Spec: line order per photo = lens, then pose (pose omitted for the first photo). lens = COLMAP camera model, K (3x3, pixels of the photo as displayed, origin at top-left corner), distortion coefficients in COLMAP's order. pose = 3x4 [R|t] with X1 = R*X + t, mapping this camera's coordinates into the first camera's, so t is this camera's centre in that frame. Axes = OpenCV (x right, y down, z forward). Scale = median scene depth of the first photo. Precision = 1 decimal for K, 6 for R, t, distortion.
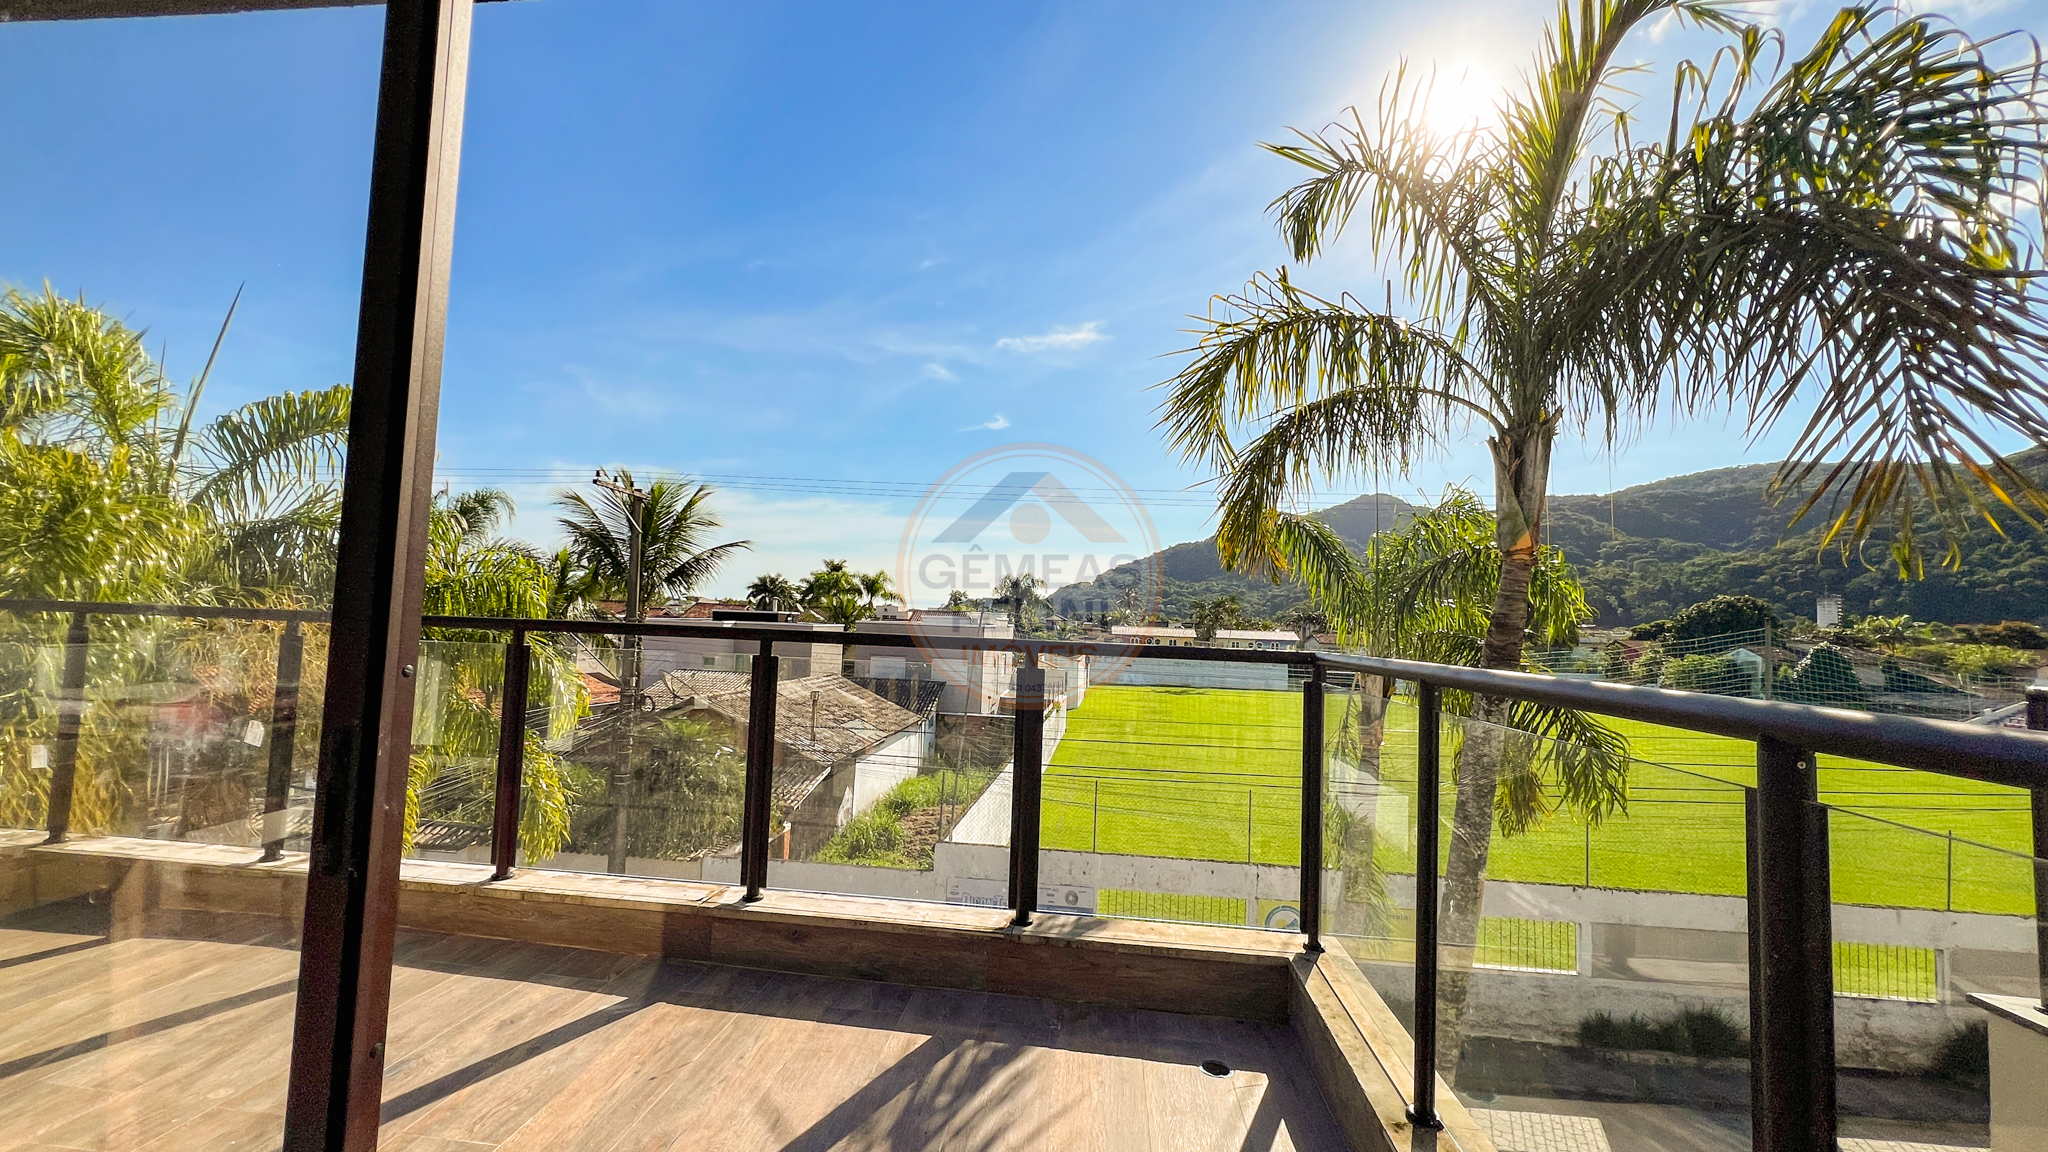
lens RADIAL K [[824.0, 0, 1020.9], [0, 824.0, 576.2], [0, 0, 1]] dist [-0.002088, 0.000213]
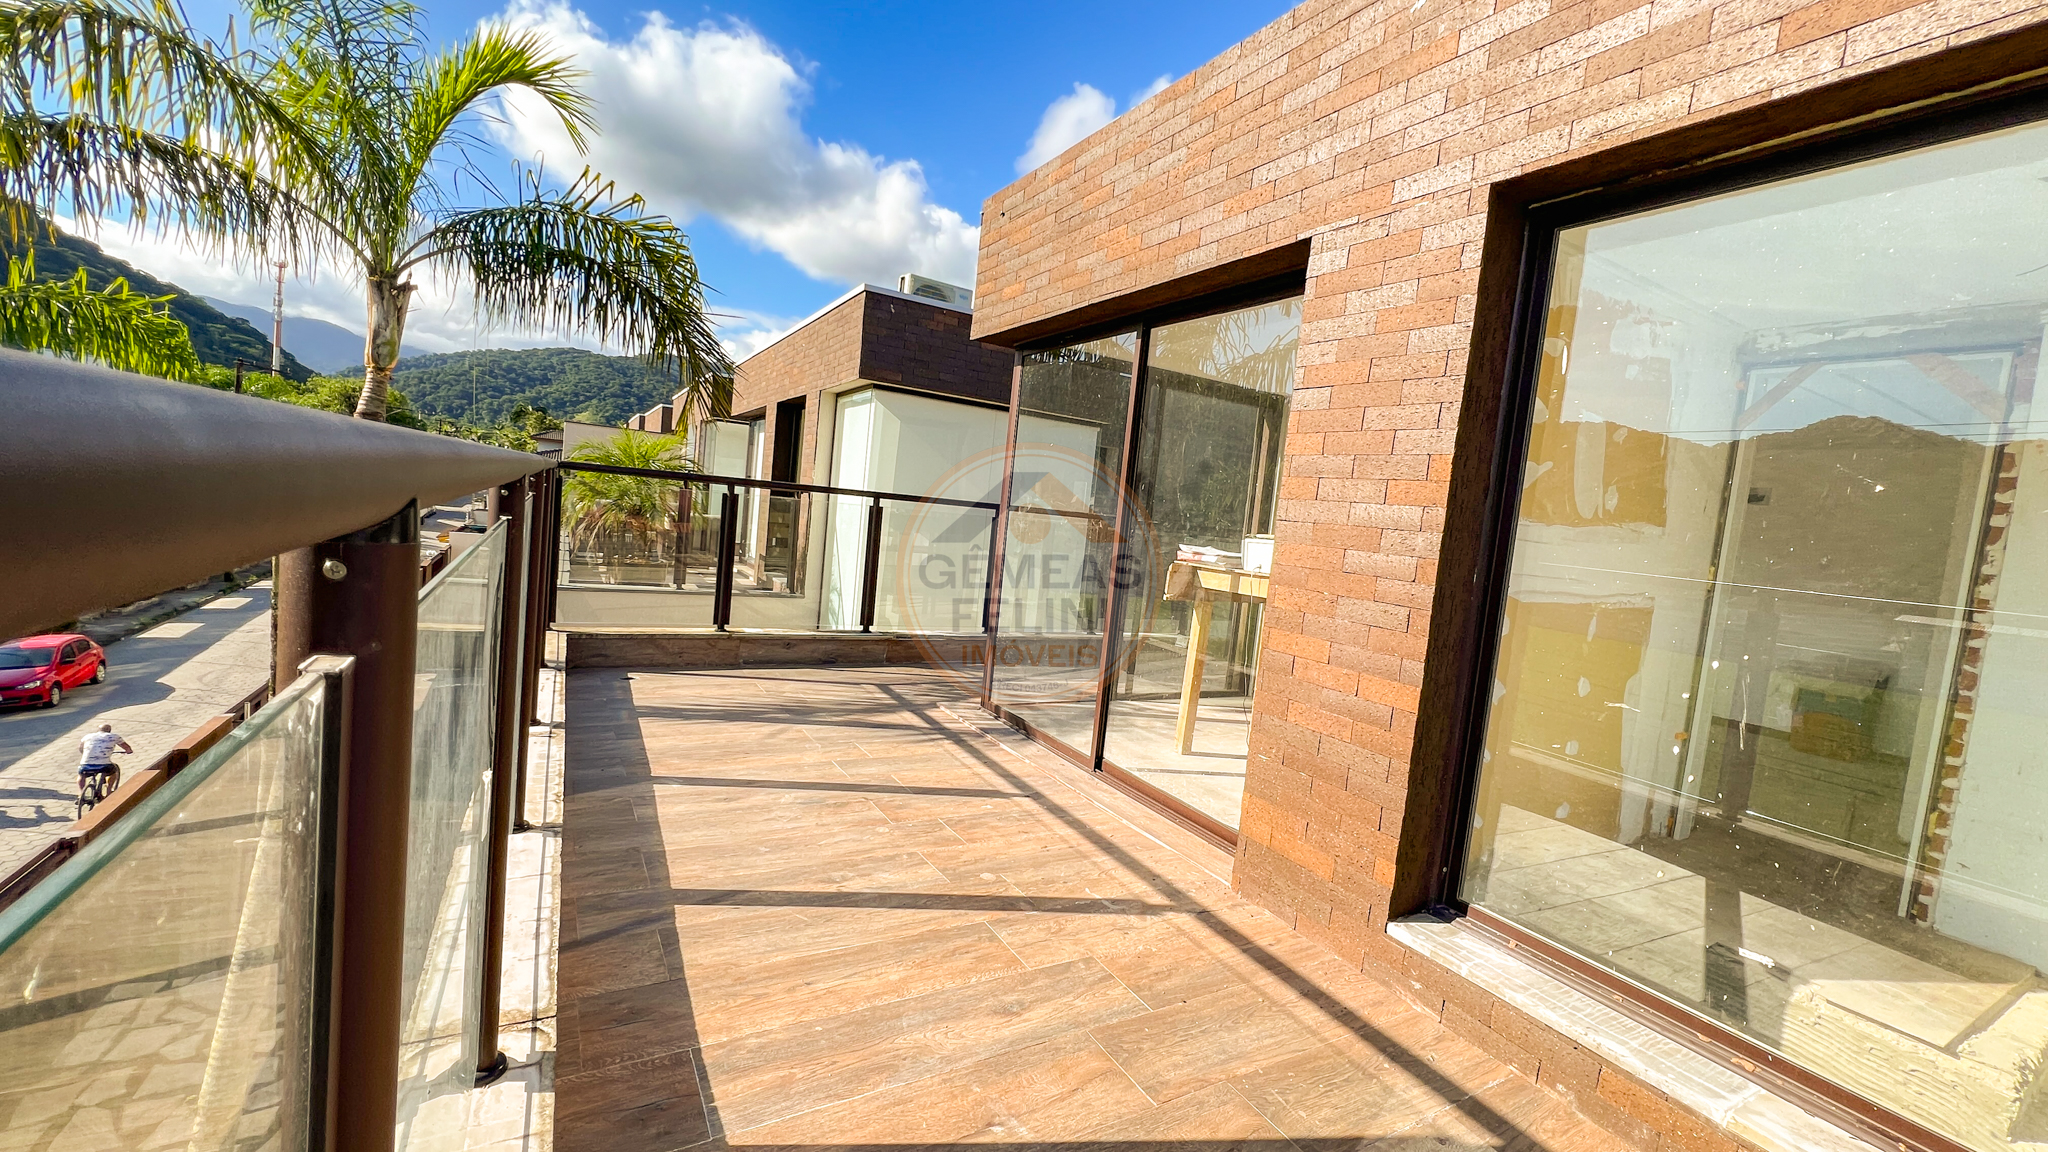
lens RADIAL K [[807.7, 0, 1029.3], [0, 807.7, 565.1], [0, 0, 1]] dist [-0.006212, -0.000009]
pose [[-0.583743, -0.154898, 0.797026, -0.172324], [-0.171938, 0.982954, 0.065105, 0.003447], [-0.793525, -0.099035, -0.600426, 0.134276]]
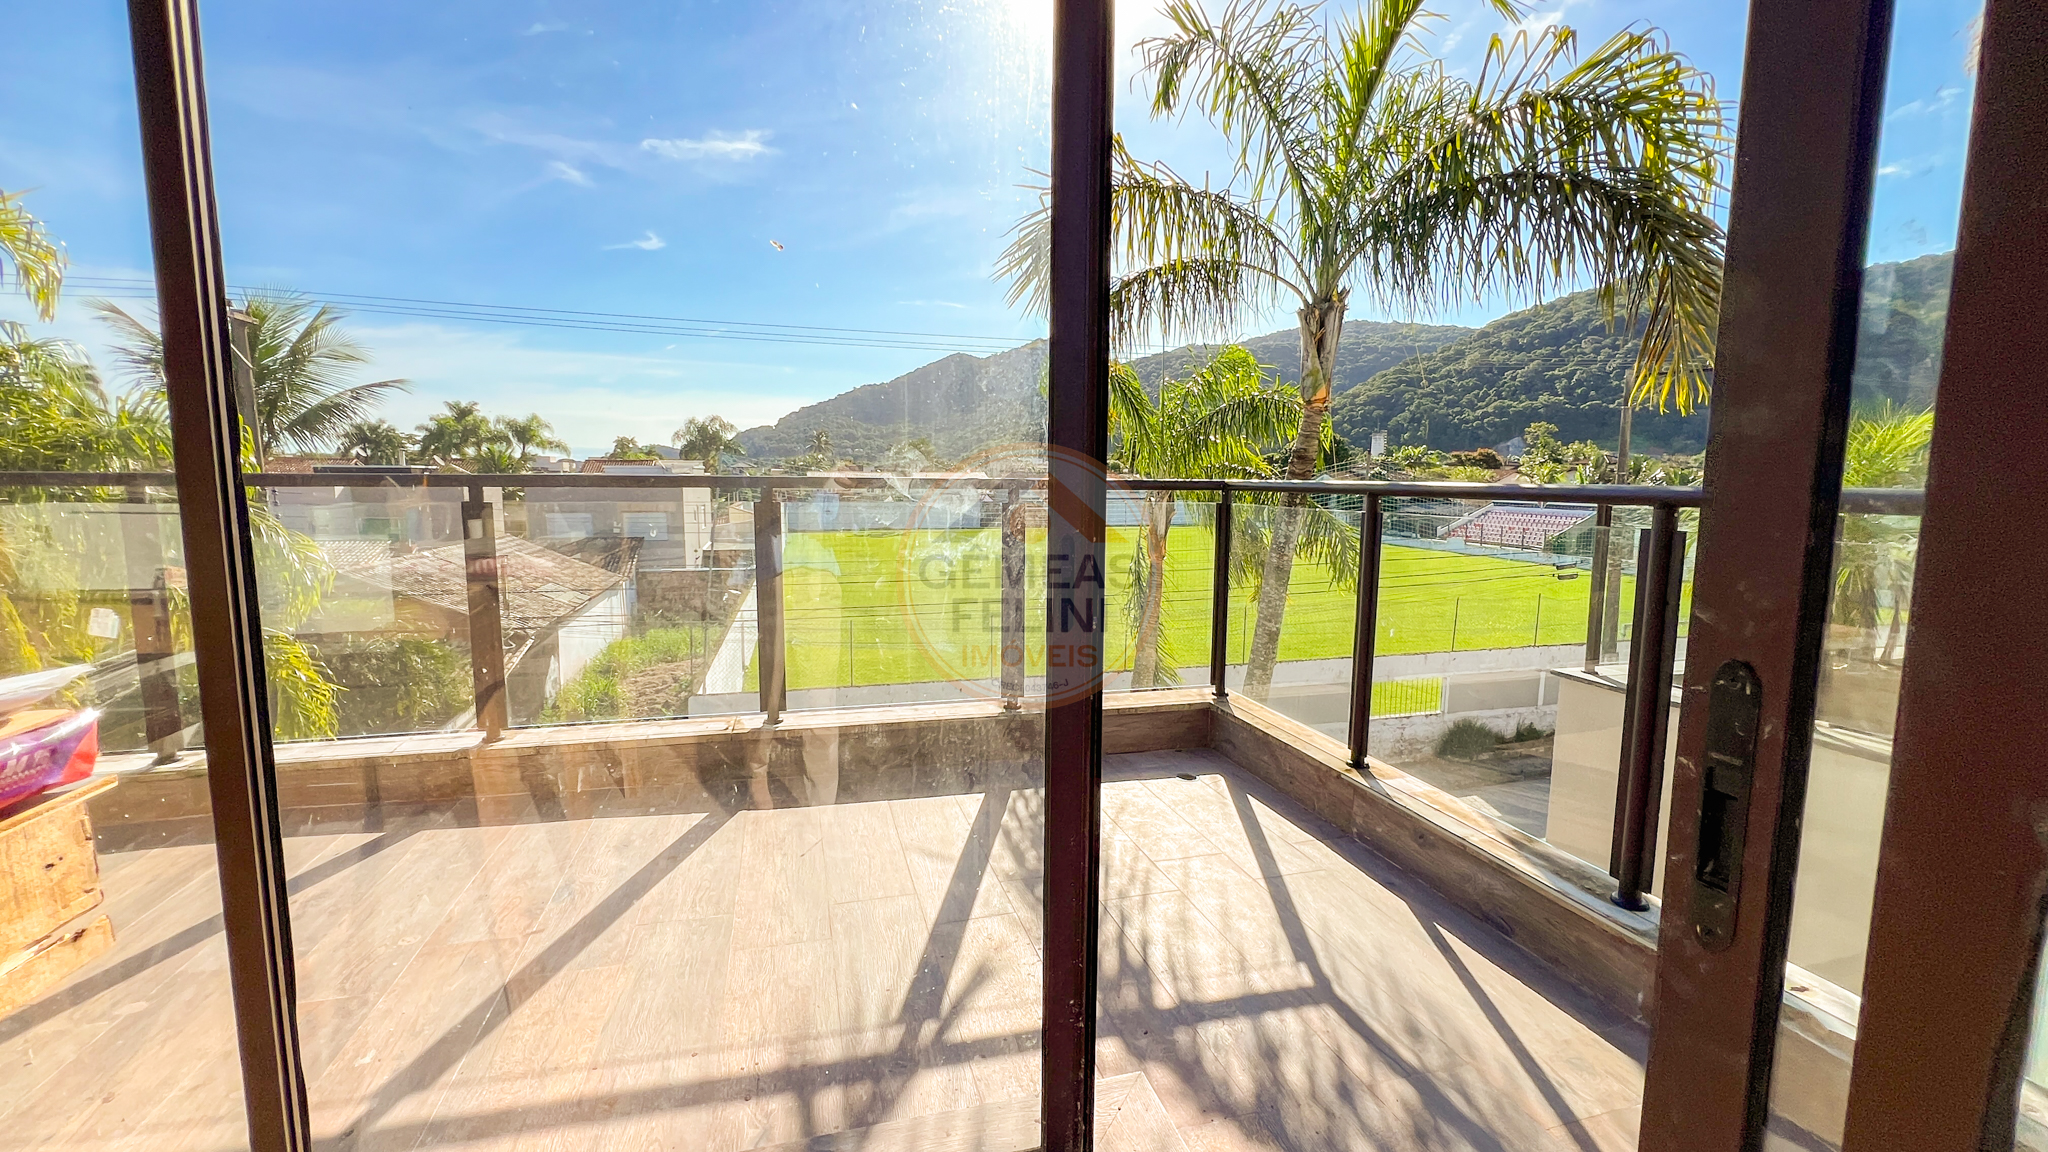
lens RADIAL K [[822.4, 0, 1022.0], [0, 822.4, 568.9], [0, 0, 1]] dist [-0.004111, 0.001890]
pose [[0.929800, -0.072325, 0.360889, -0.047488], [0.006359, 0.983514, 0.180720, -0.000779], [-0.368010, -0.165738, 0.914931, -0.011497]]
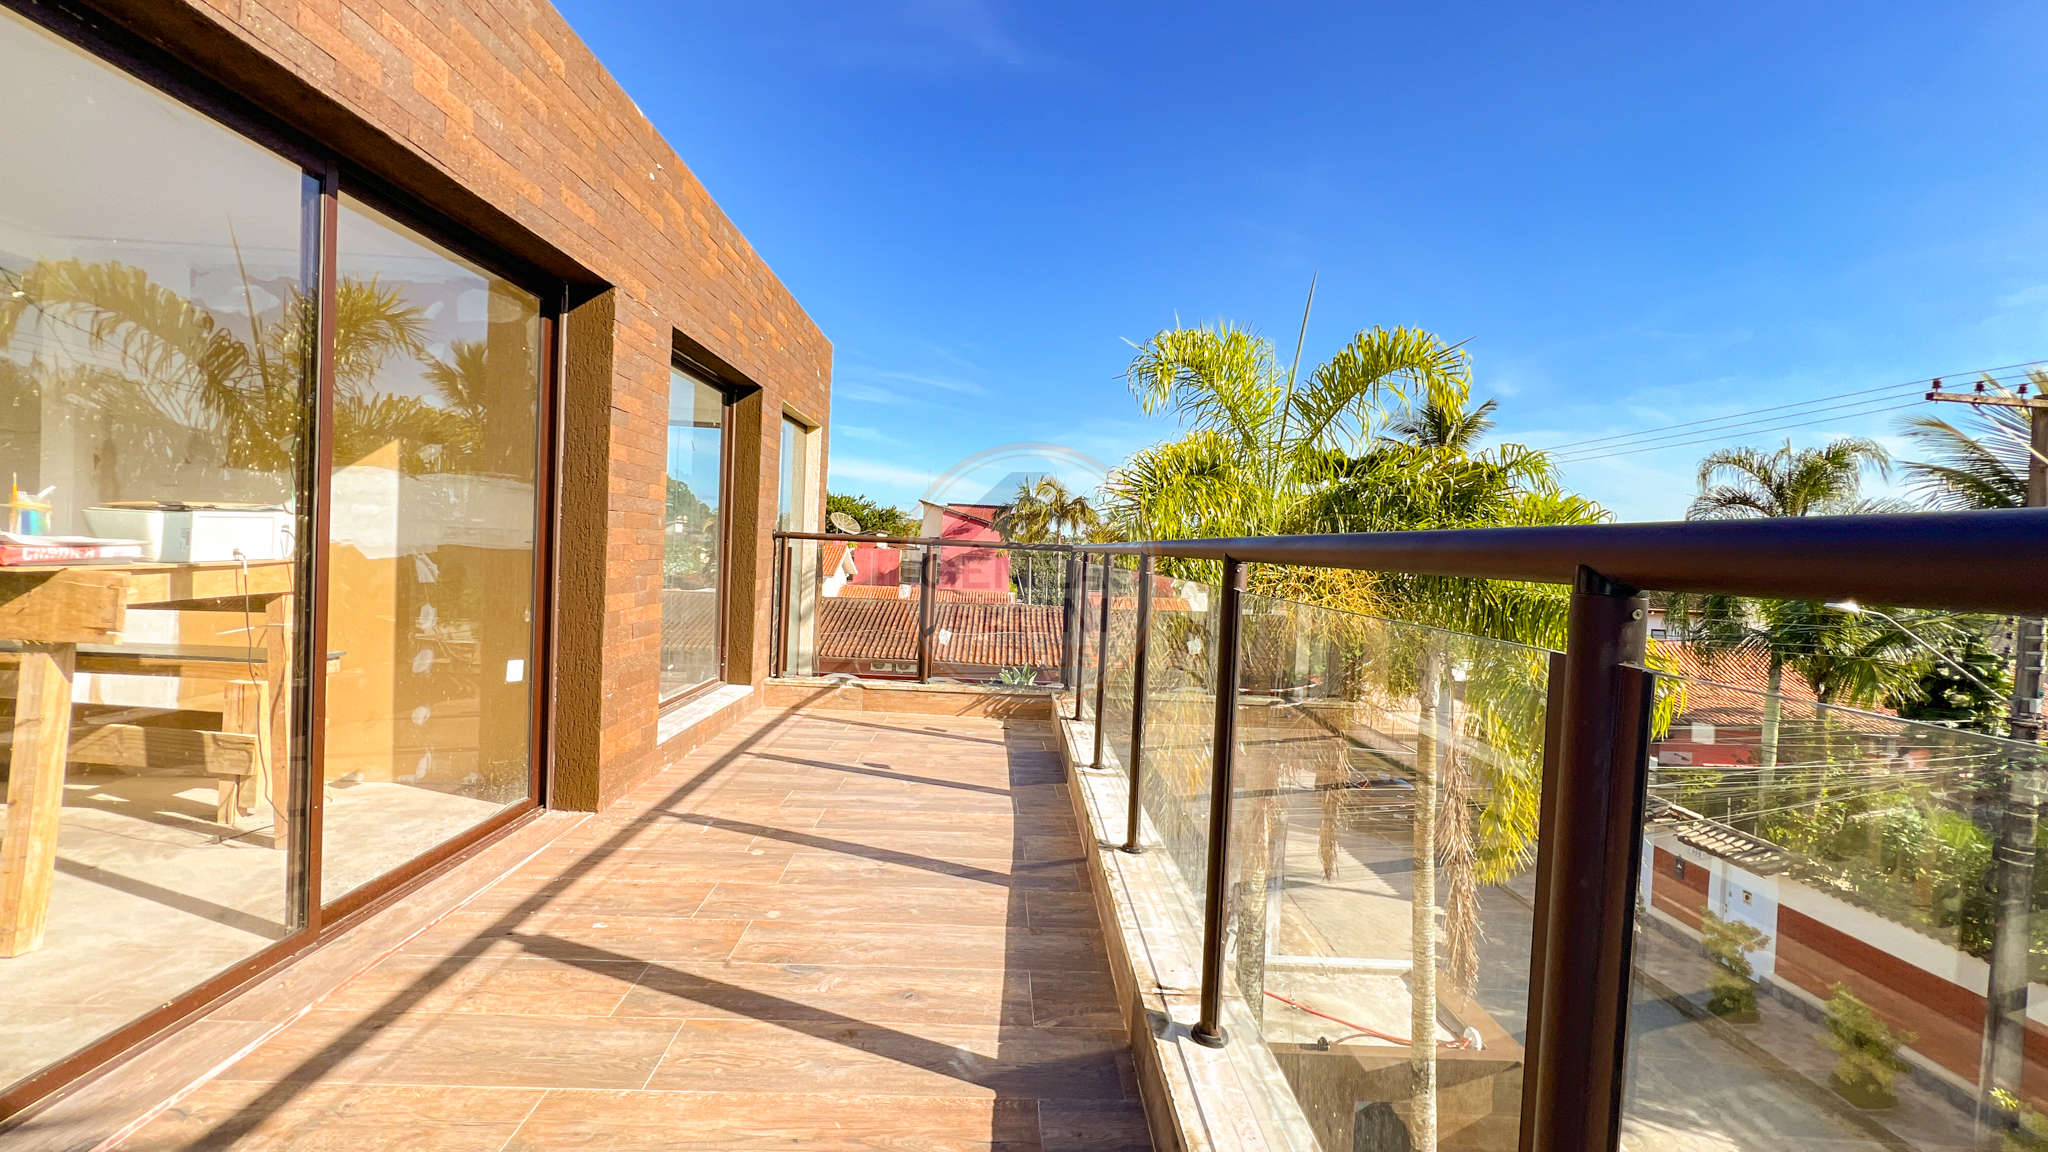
lens RADIAL K [[822.4, 0, 1022.0], [0, 822.4, 568.9], [0, 0, 1]] dist [-0.004111, 0.001890]
pose [[0.135672, -0.009879, -0.990705, 0.022949], [0.015054, 0.999855, -0.007909, 0.010514], [0.990639, -0.013841, 0.135801, 0.096326]]
